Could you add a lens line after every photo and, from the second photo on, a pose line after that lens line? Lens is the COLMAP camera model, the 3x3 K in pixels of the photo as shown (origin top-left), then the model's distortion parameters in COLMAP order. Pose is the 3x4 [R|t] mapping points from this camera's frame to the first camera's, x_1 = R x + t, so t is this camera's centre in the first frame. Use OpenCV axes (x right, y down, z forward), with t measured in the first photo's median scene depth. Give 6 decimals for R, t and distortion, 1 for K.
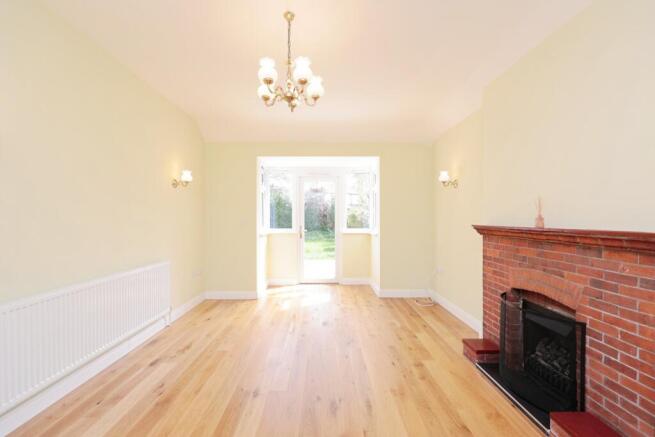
lens RADIAL K [[264.1, 0, 328.0], [0, 264.1, 215.2], [0, 0, 1]] dist [0.000456, 0.000129]
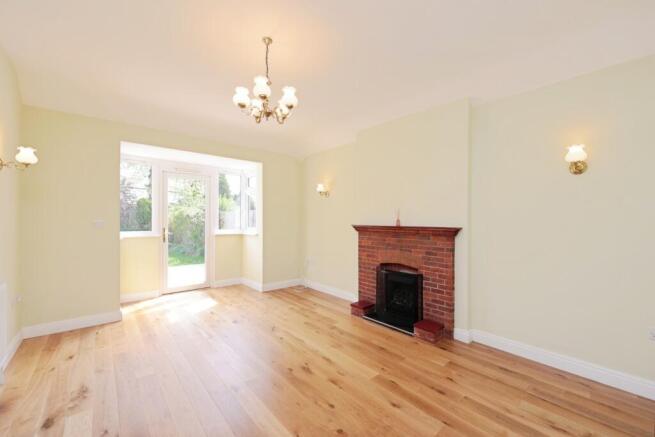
lens RADIAL K [[264.1, 0, 328.0], [0, 264.1, 215.2], [0, 0, 1]] dist [0.000456, 0.000129]
pose [[0.760212, 0.016932, 0.649454, -0.517571], [-0.013575, 0.999856, -0.010177, 0.000675], [-0.649533, -0.001079, 0.760333, -0.017748]]
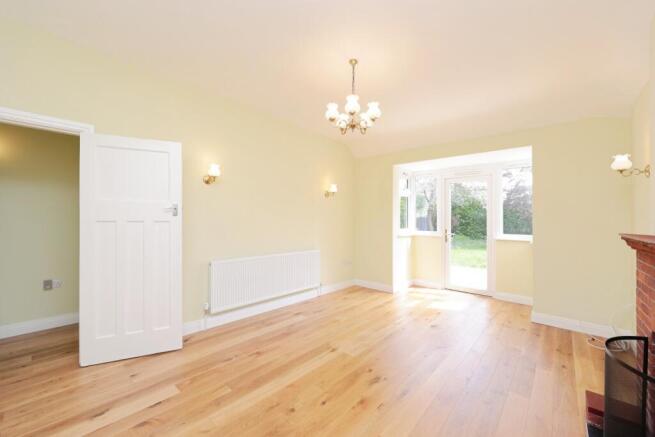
lens RADIAL K [[264.1, 0, 328.0], [0, 264.1, 215.2], [0, 0, 1]] dist [0.000456, 0.000129]
pose [[0.739092, 0.000149, -0.673604, 0.459044], [-0.007495, 0.999940, -0.008001, 0.000929], [0.673563, 0.010962, 0.739049, -0.014240]]
